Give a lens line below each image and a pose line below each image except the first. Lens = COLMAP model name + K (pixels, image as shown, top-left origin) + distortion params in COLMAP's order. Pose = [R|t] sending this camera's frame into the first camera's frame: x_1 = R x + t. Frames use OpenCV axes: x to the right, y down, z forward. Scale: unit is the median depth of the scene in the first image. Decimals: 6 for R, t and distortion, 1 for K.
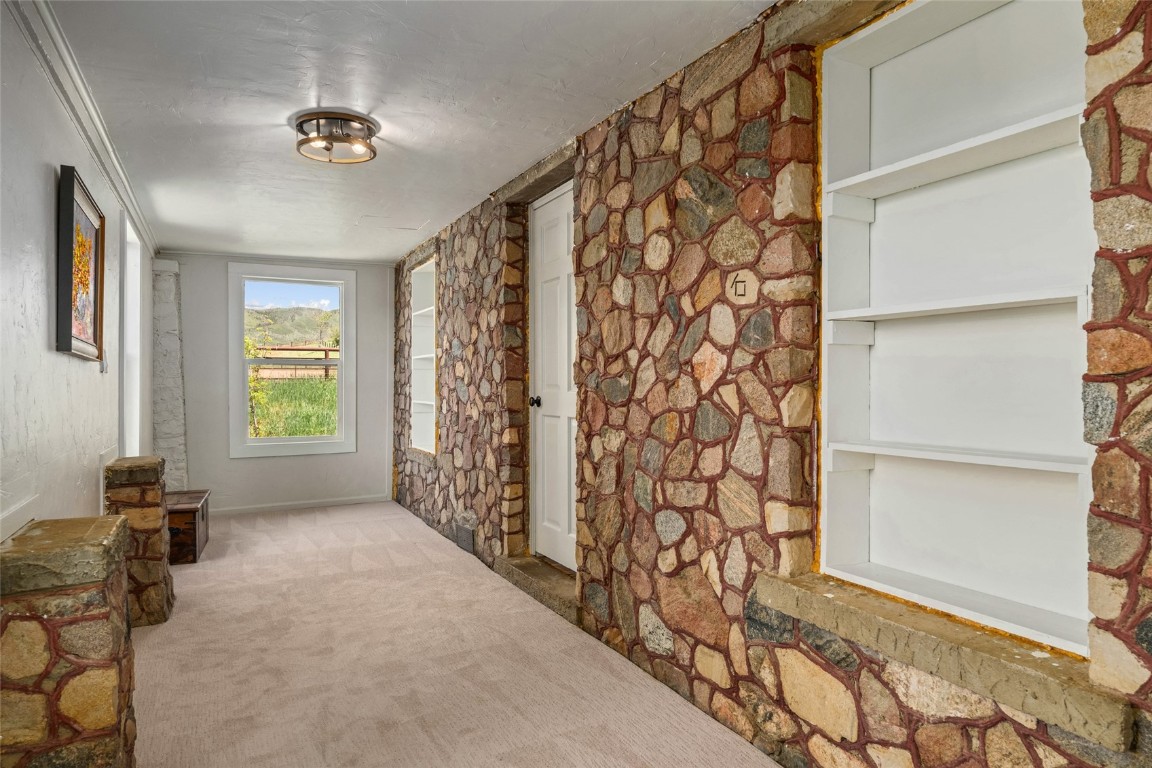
lens RADIAL K [[669.0, 0, 577.5], [0, 669.0, 389.0], [0, 0, 1]] dist [-0.012273, 0.001426]
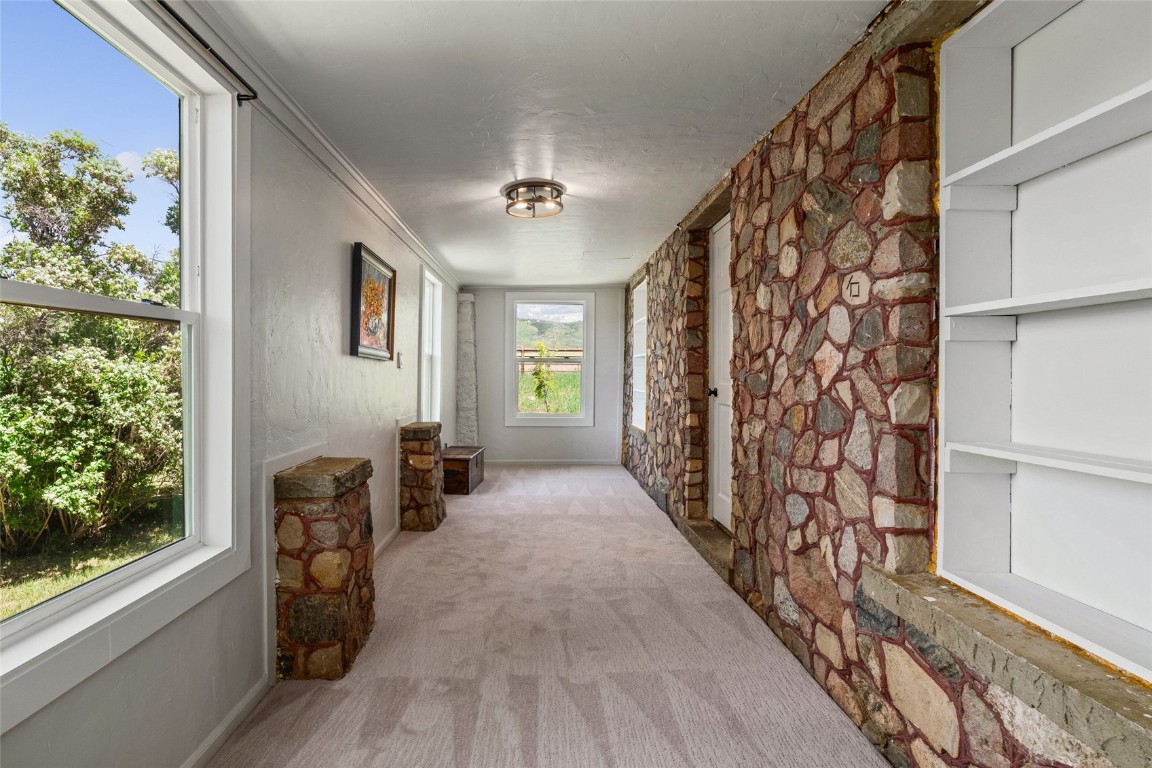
lens RADIAL K [[524.4, 0, 572.5], [0, 524.4, 373.3], [0, 0, 1]] dist [-0.012259, 0.001113]
pose [[0.891580, 0.007200, -0.452805, 0.211969], [-0.012745, 0.999876, -0.009196, -0.005479], [0.452683, 0.013971, 0.891562, 0.067384]]
